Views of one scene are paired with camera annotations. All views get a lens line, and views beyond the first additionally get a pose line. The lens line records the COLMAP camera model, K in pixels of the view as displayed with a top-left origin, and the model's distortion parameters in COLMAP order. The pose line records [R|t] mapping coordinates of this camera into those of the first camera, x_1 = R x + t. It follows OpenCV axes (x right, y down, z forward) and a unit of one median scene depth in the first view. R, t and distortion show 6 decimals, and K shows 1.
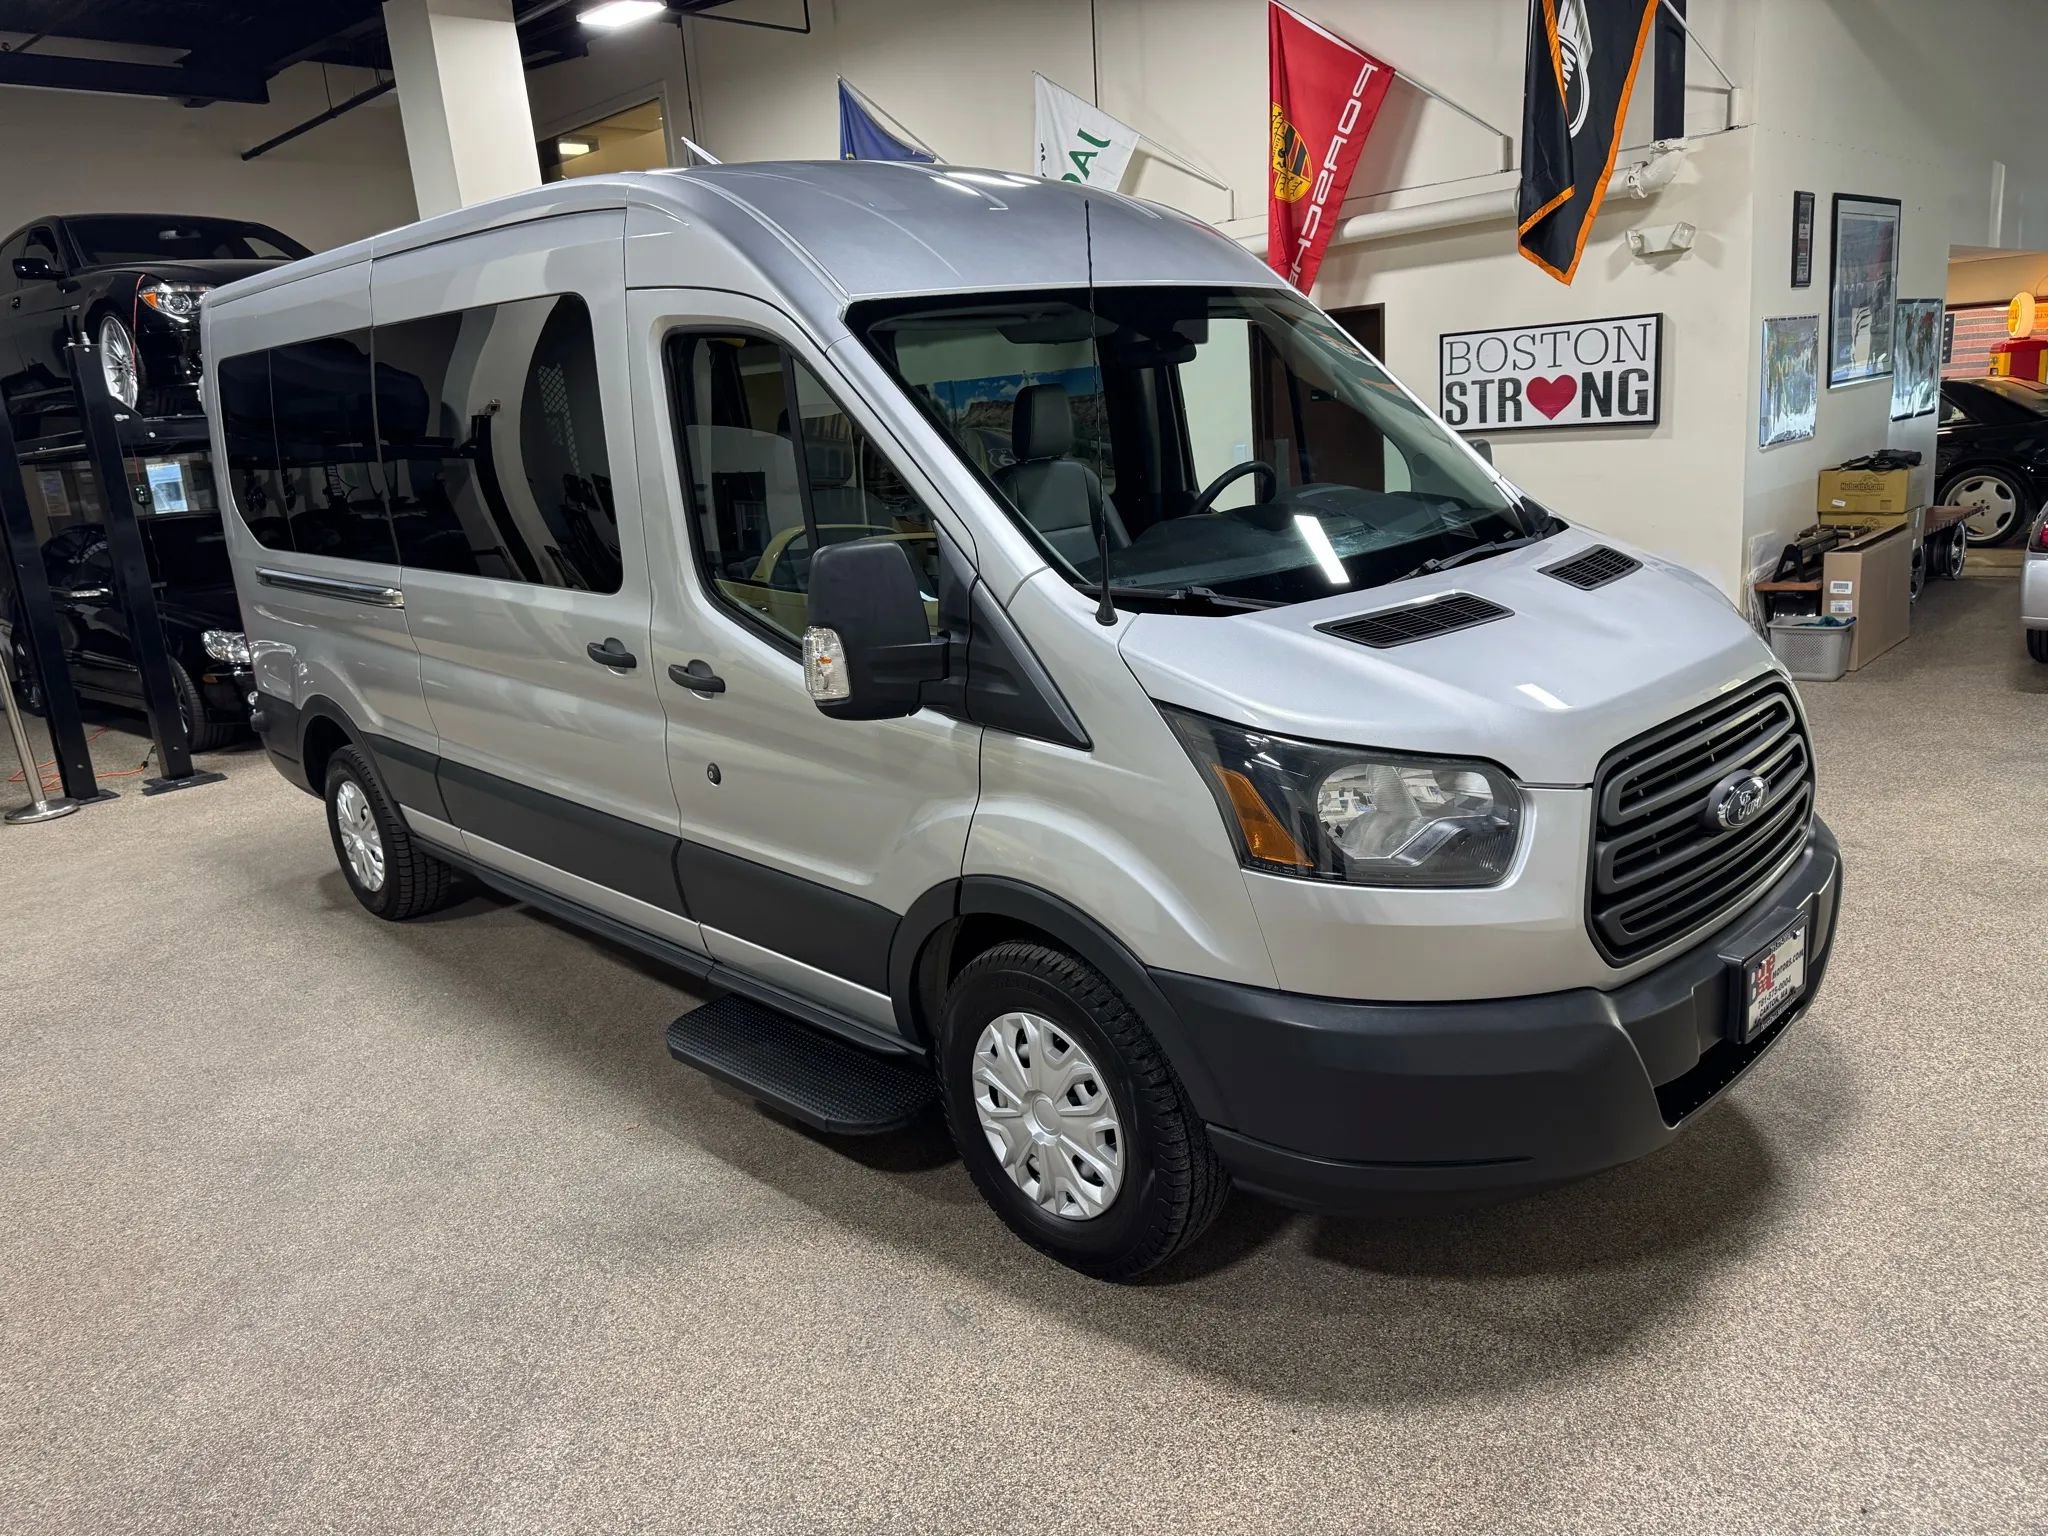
lens RADIAL K [[1452.8, 0, 1030.2], [0, 1452.8, 779.4], [0, 0, 1]] dist [0.016105, -0.021061]
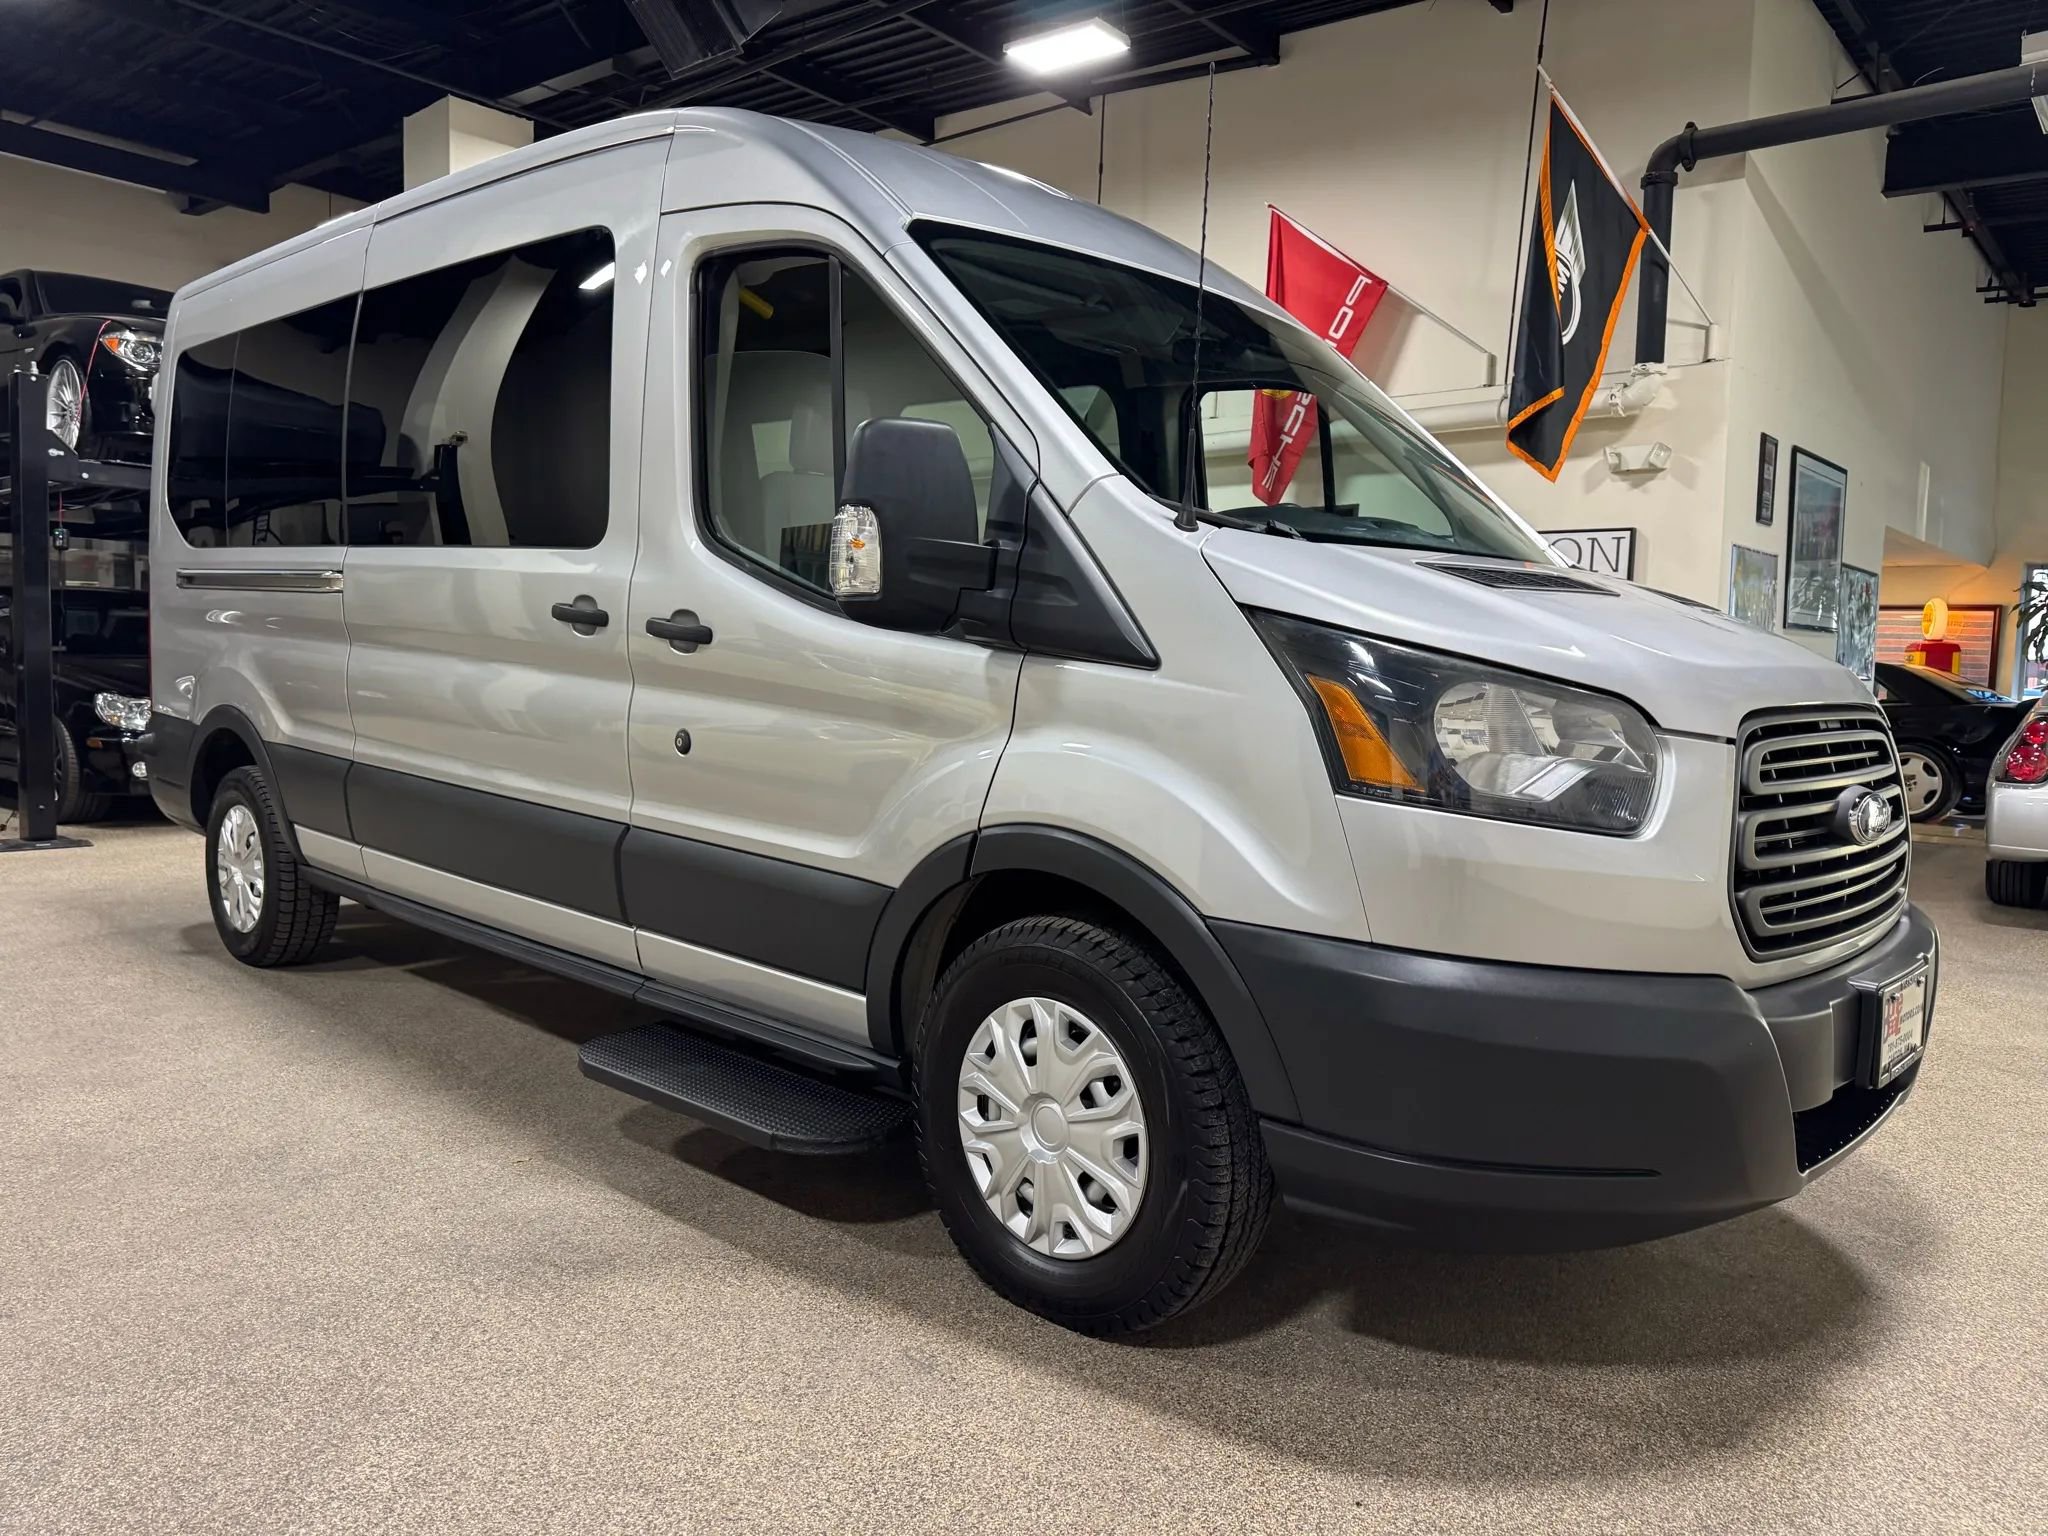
lens RADIAL K [[1452.8, 0, 1033.1], [0, 1452.8, 789.5], [0, 0, 1]] dist [0.016105, -0.021061]
pose [[0.992788, 0.104617, 0.058538, -0.035902], [-0.093503, 0.981340, -0.168017, 0.097476], [-0.075023, 0.161332, 0.984044, 0.079228]]
